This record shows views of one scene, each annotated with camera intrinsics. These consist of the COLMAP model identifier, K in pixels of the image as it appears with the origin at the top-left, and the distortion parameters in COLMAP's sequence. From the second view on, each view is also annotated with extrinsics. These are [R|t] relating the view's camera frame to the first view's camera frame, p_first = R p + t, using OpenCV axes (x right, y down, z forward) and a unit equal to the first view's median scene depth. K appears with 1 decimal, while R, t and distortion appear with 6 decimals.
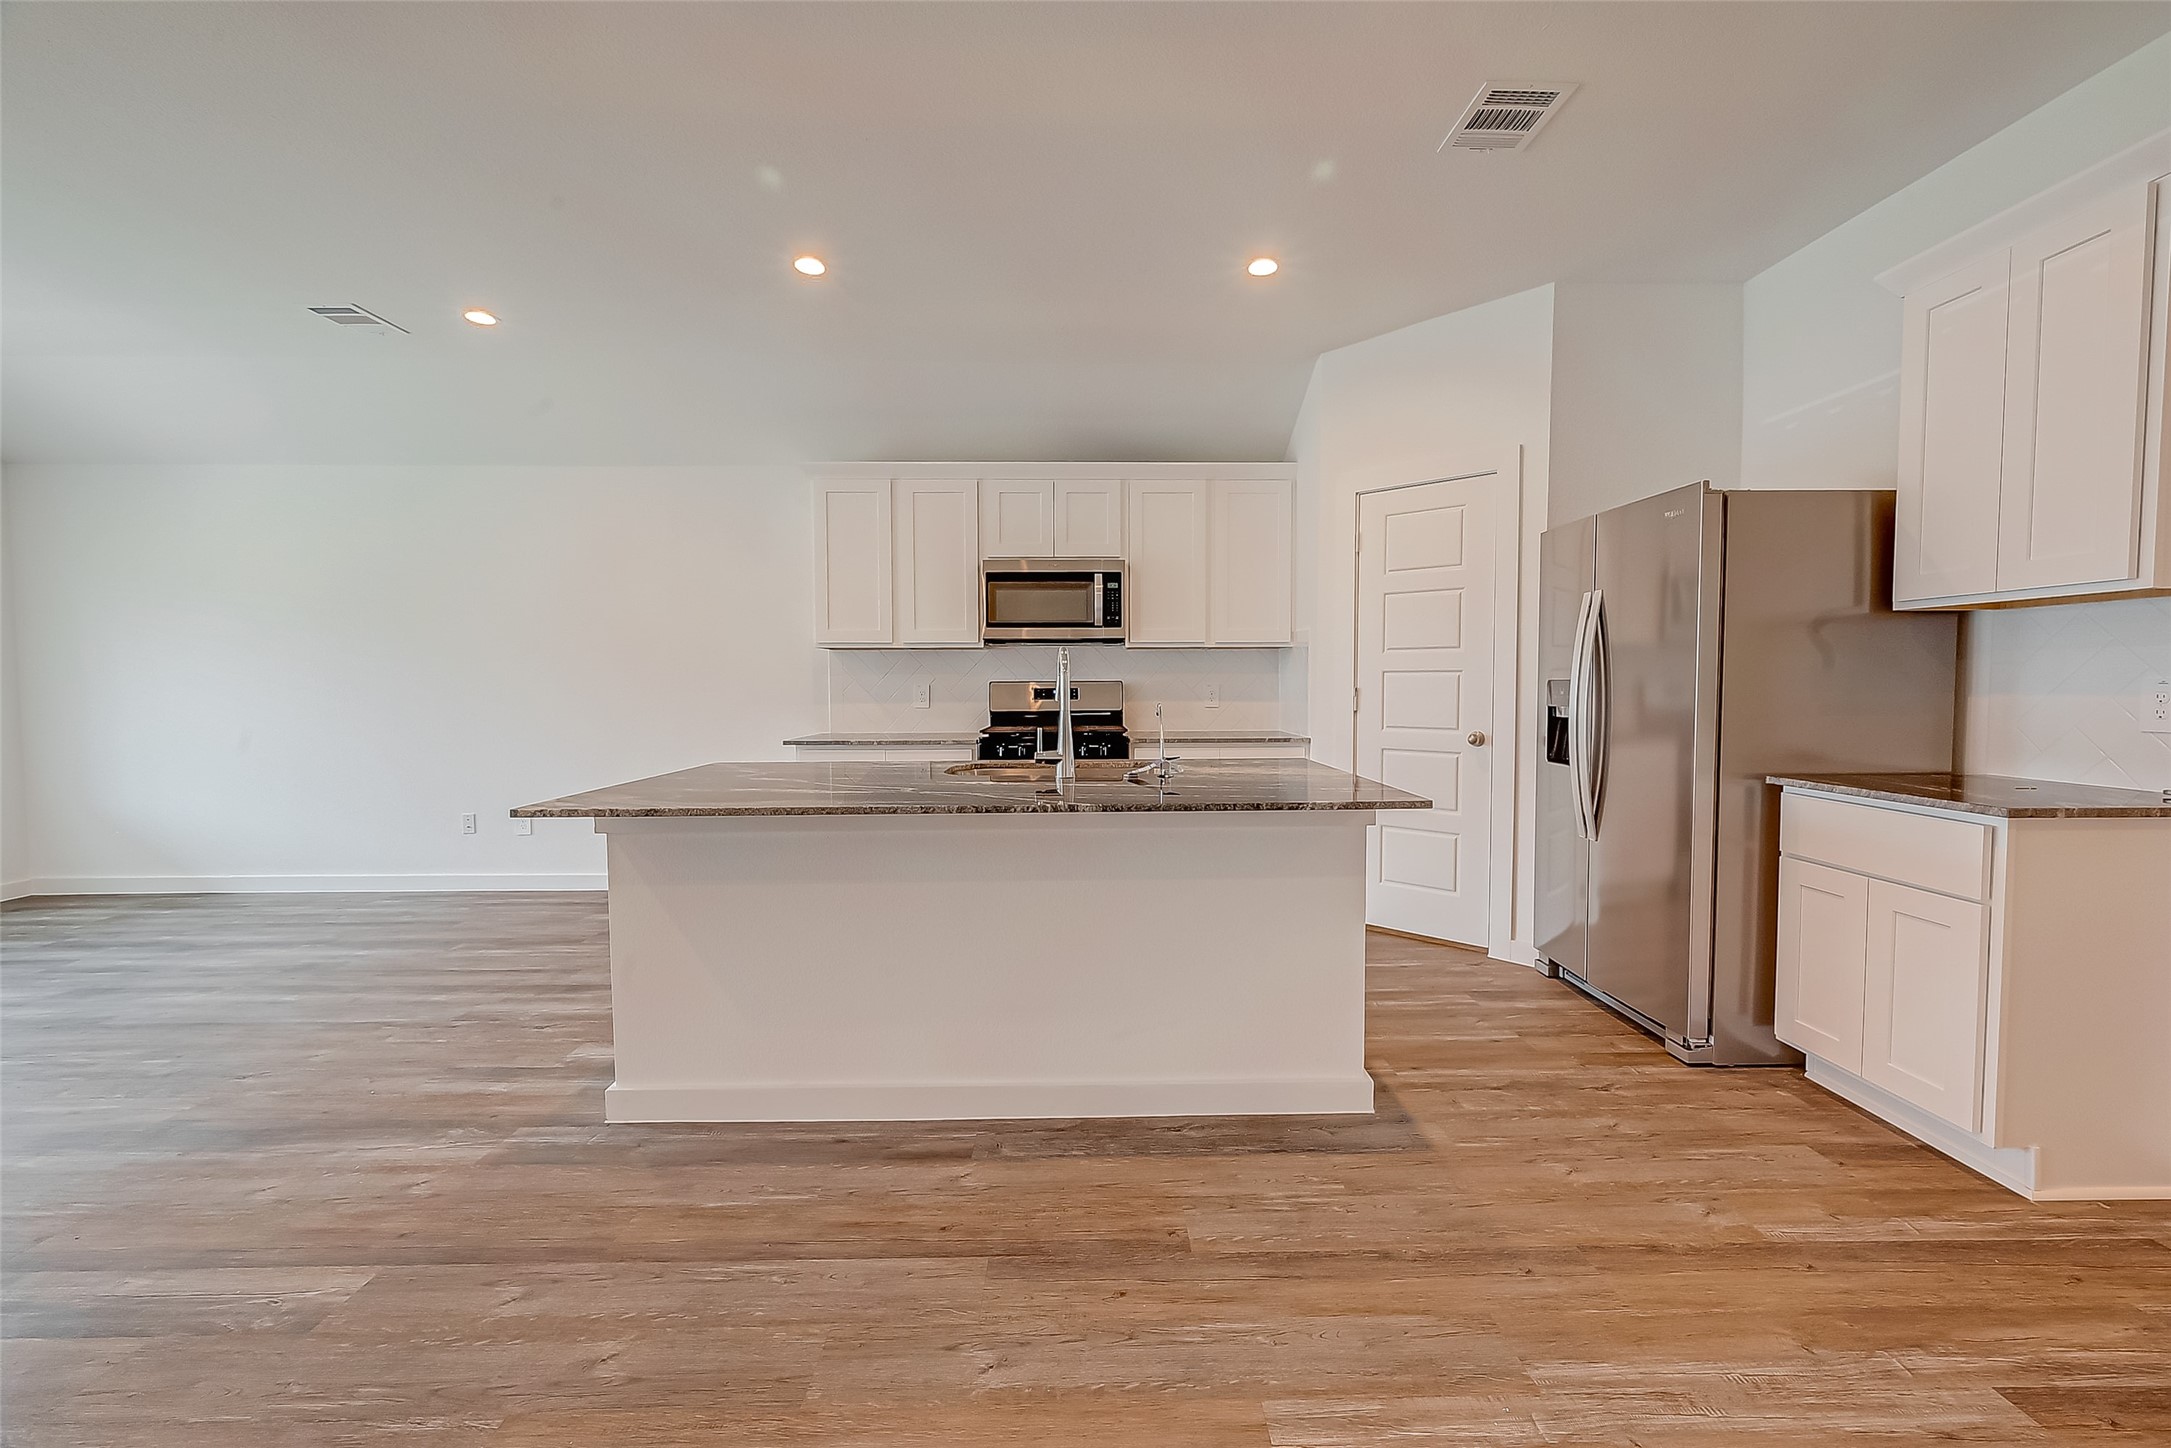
lens RADIAL K [[869.5, 0, 1093.9], [0, 869.5, 719.9], [0, 0, 1]] dist [0.000533, -0.000086]
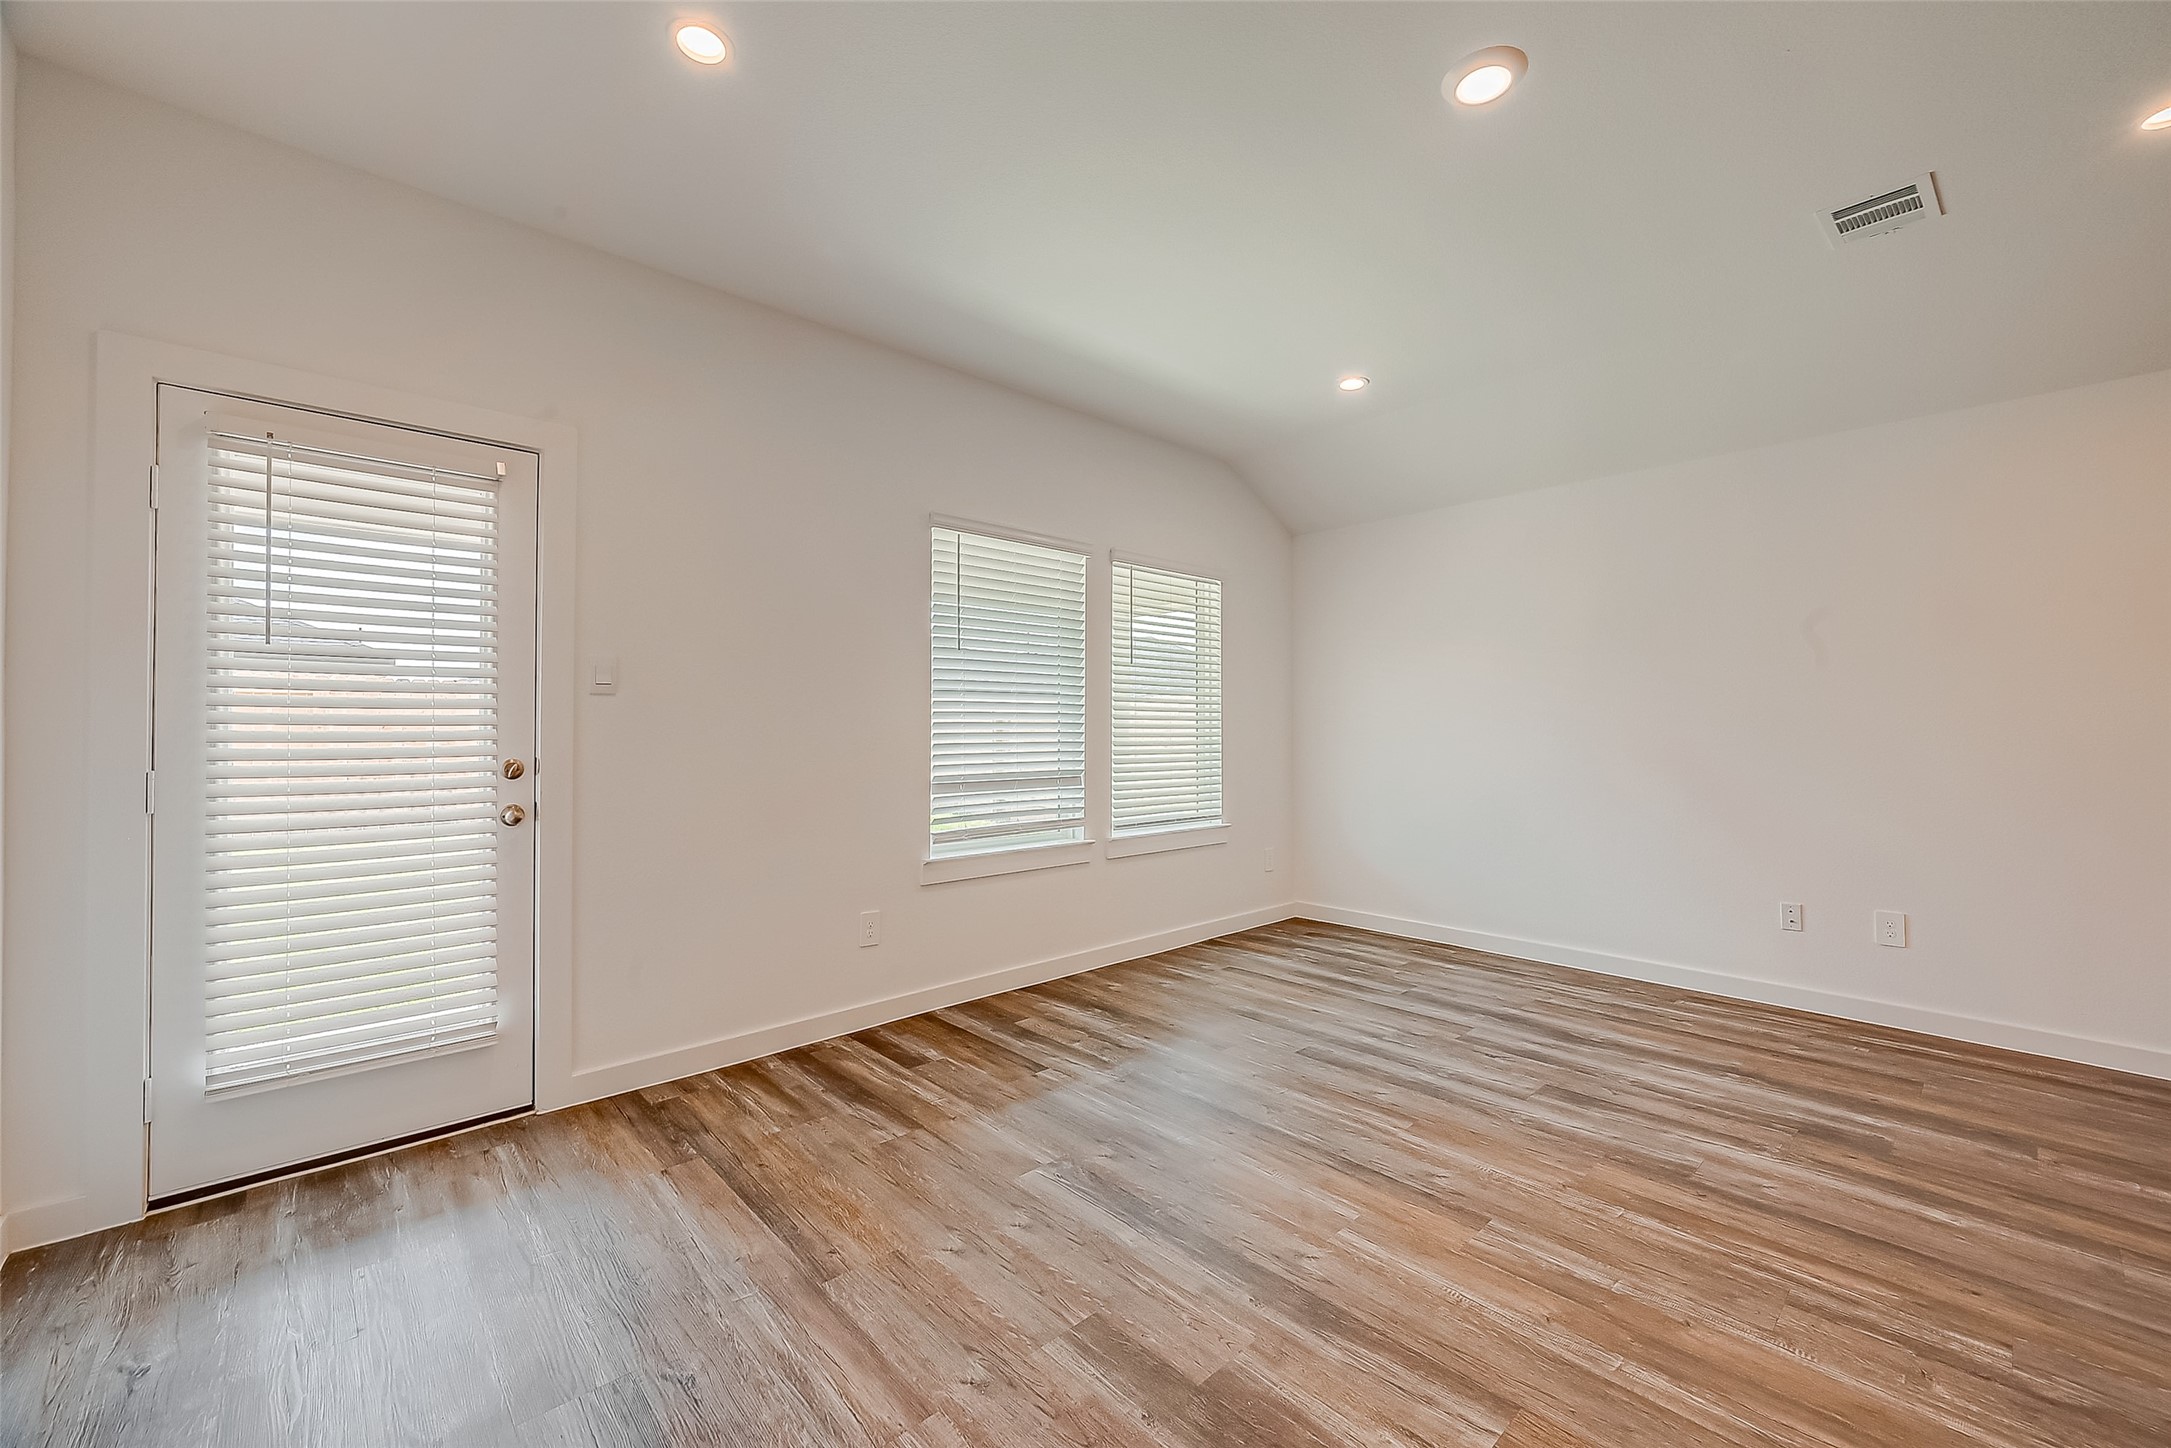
lens RADIAL K [[857.6, 0, 1097.0], [0, 857.6, 726.0], [0, 0, 1]] dist [-0.001012, 0.000287]
pose [[0.668859, -0.000312, -0.743389, -1.019745], [-0.031444, 0.999093, -0.028711, -0.006022], [0.742724, 0.042579, 0.668243, 0.111623]]
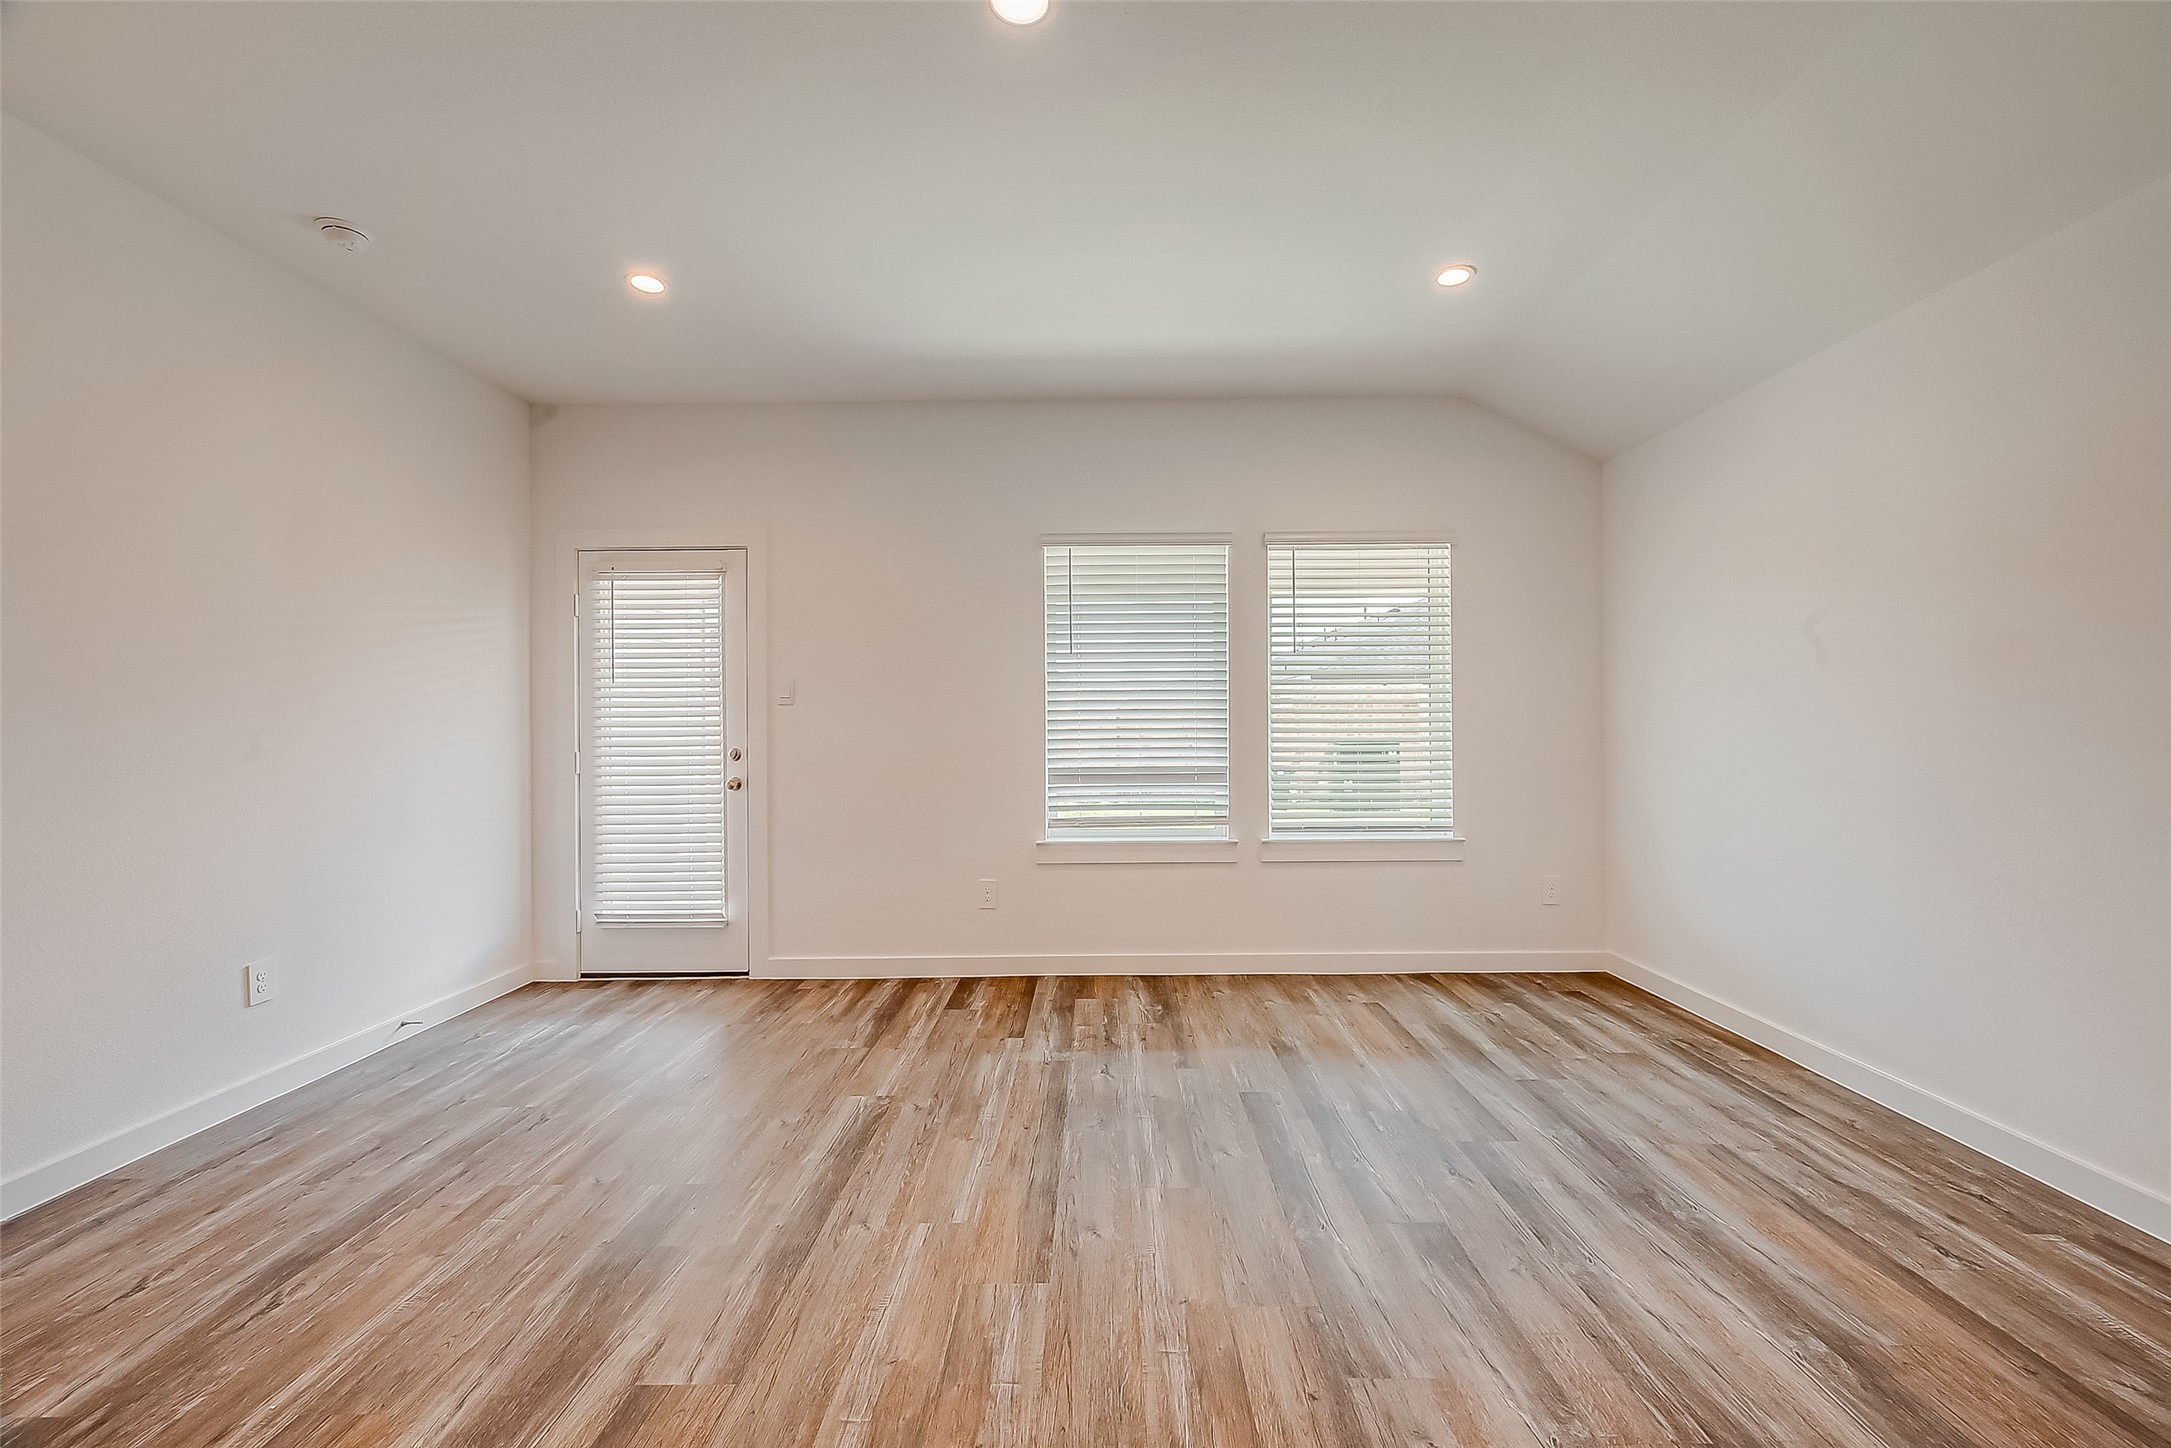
lens RADIAL K [[857.6, 0, 1097.0], [0, 857.6, 726.0], [0, 0, 1]] dist [-0.001012, 0.000287]
pose [[-0.019514, 0.005224, -0.999796, -0.689297], [-0.031612, 0.999483, 0.005839, -0.042397], [0.999310, 0.031719, -0.019339, 0.918224]]
